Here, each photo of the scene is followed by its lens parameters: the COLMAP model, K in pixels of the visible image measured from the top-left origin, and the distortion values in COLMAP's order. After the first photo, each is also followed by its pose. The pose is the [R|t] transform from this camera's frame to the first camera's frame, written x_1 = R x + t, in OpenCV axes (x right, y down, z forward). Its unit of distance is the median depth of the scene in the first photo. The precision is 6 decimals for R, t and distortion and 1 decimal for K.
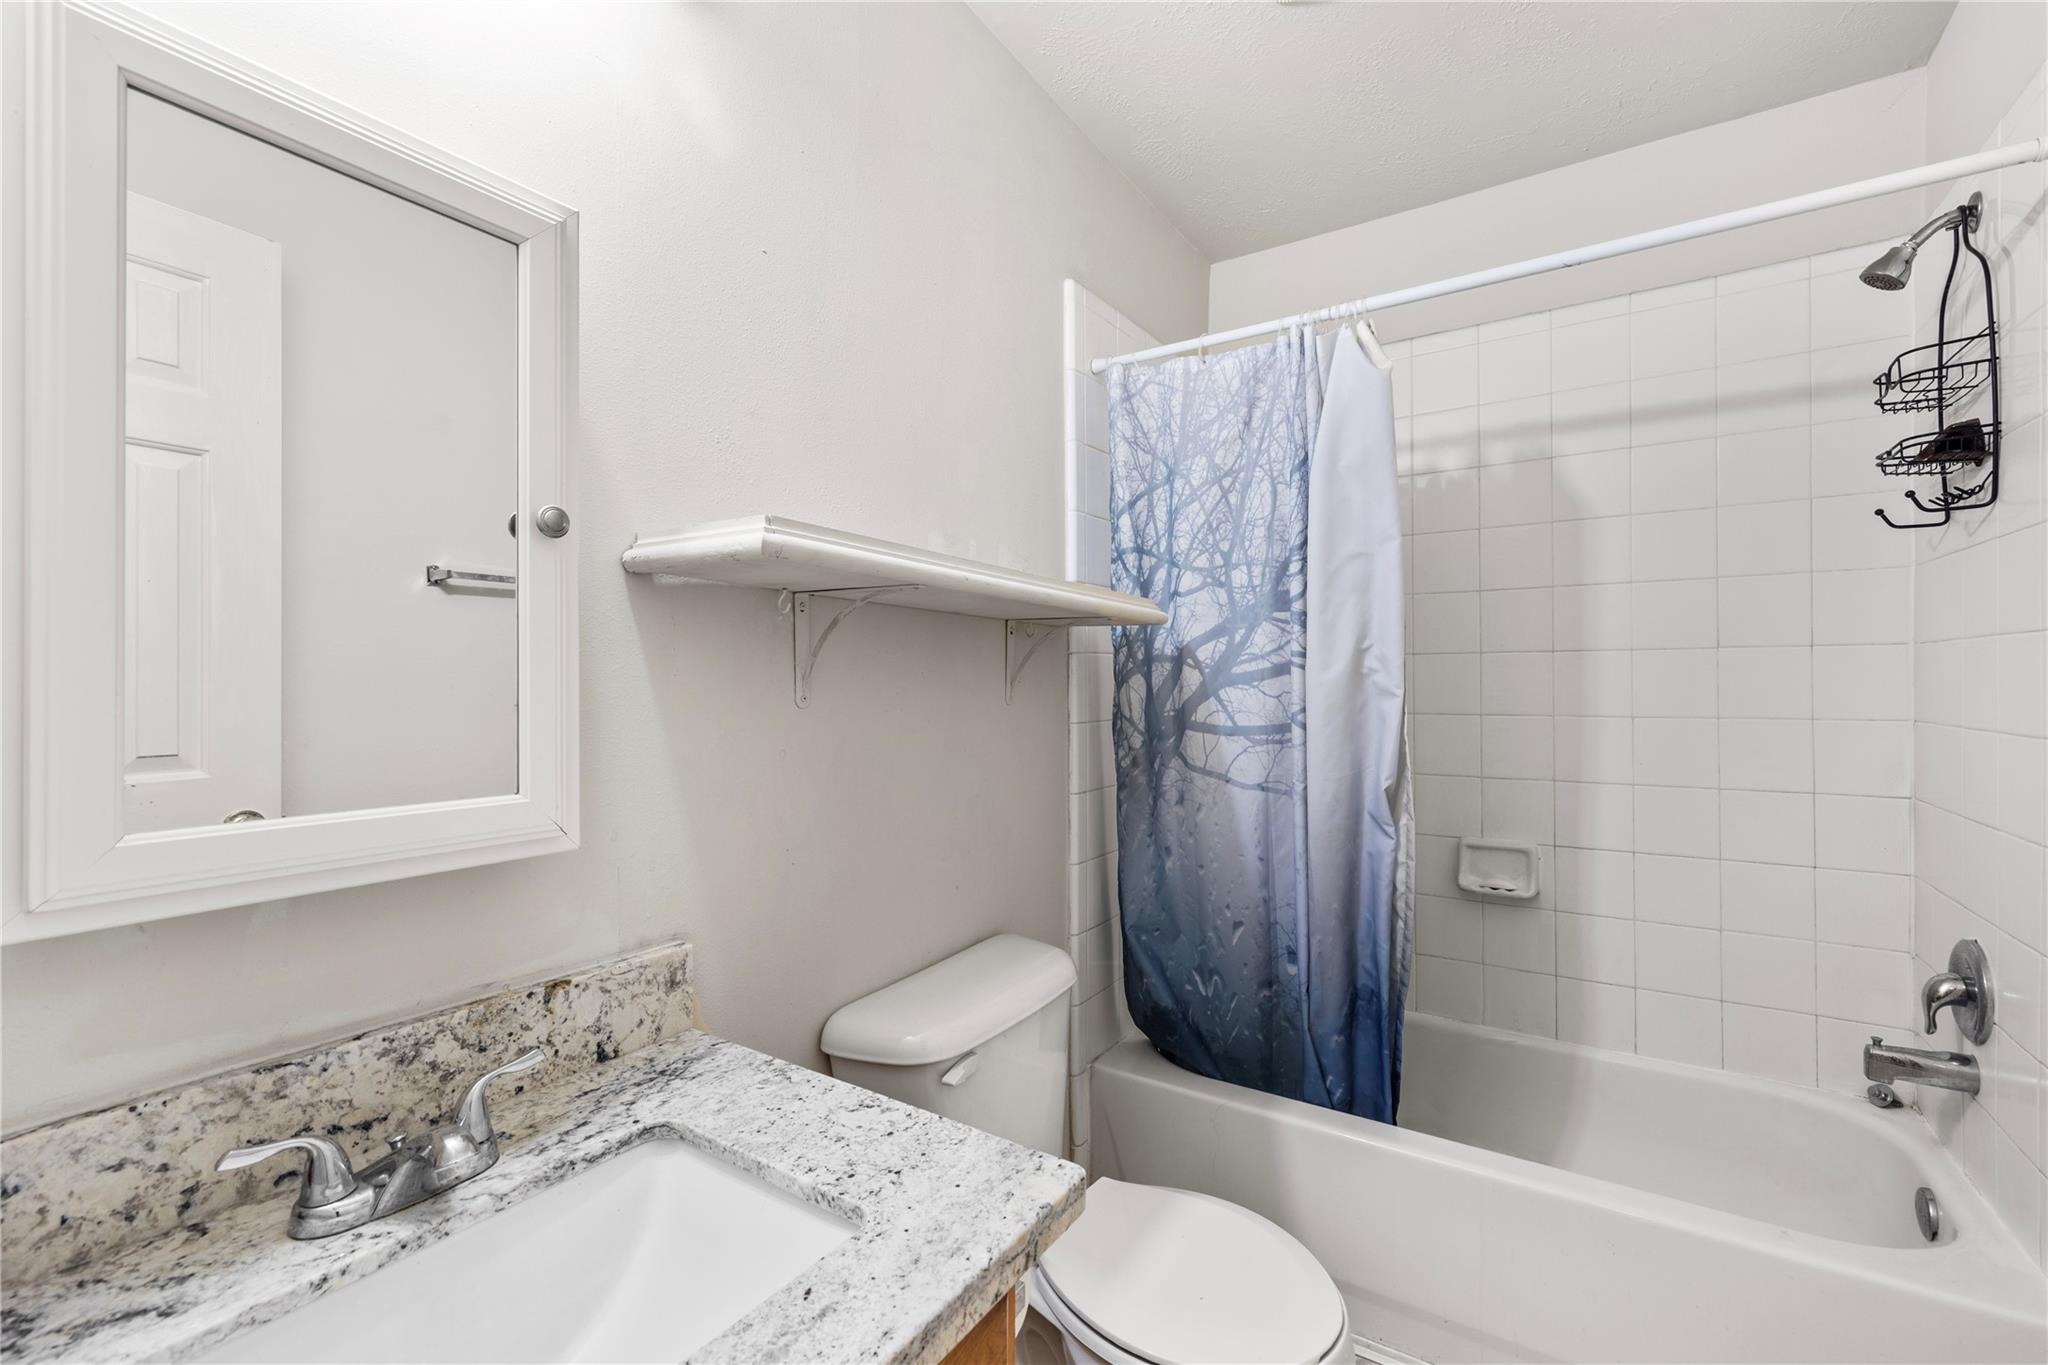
lens RADIAL K [[856.2, 0, 1021.8], [0, 856.2, 681.8], [0, 0, 1]] dist [-0.000145, 0.000632]
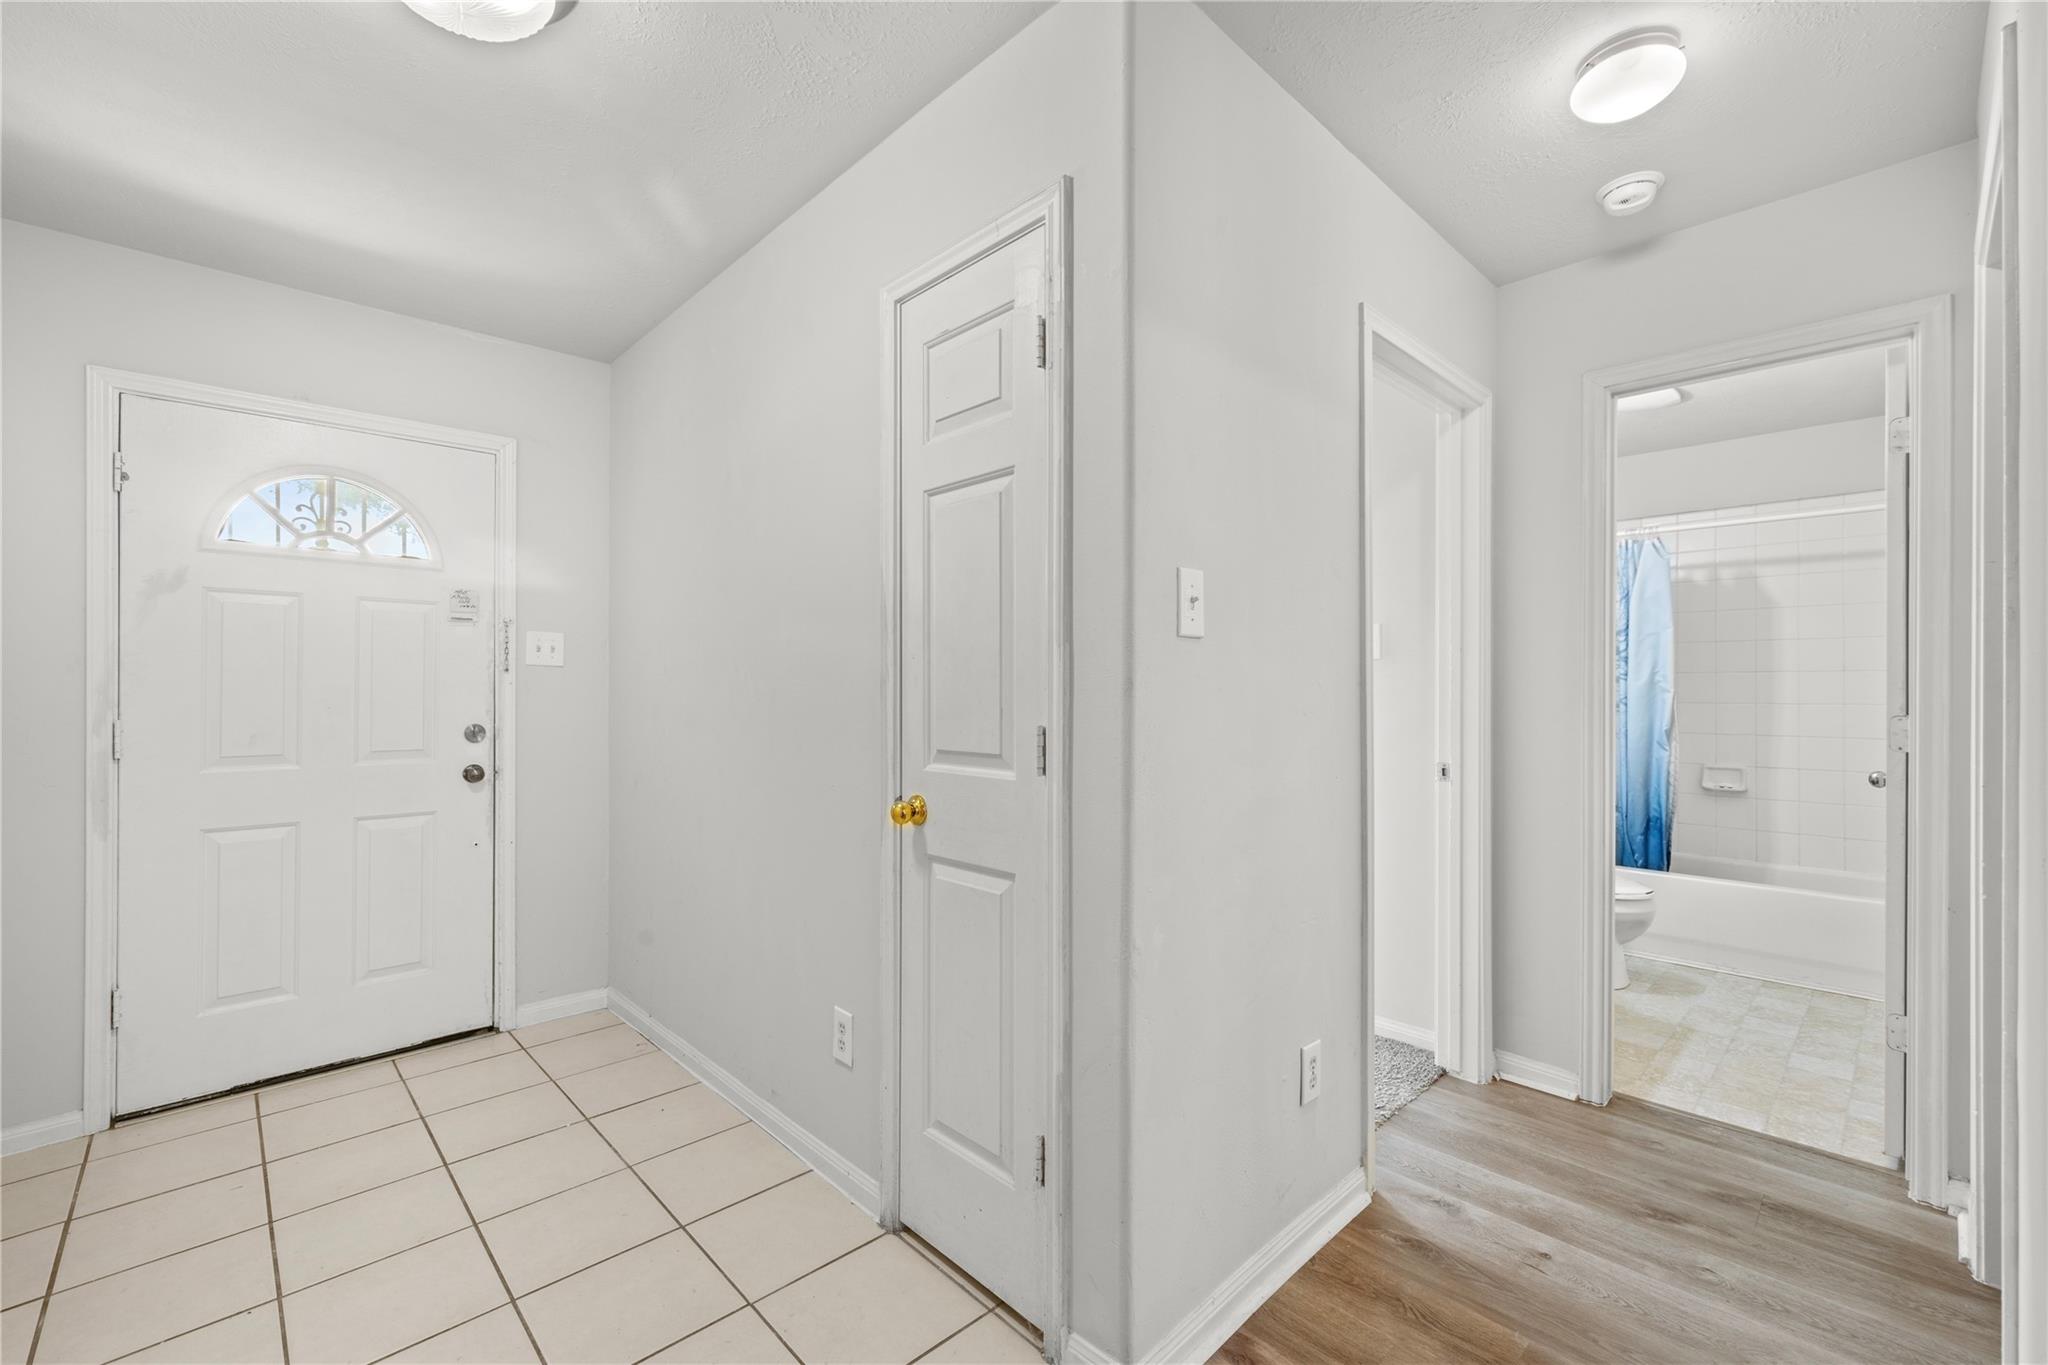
lens RADIAL K [[875.1, 0, 1012.1], [0, 875.1, 688.5], [0, 0, 1]] dist [0.001010, 0.000502]
pose [[0.977196, 0.005206, -0.212277, -0.814234], [-0.004122, 0.999976, 0.005548, 0.000755], [0.212300, -0.004547, 0.977194, -1.725536]]
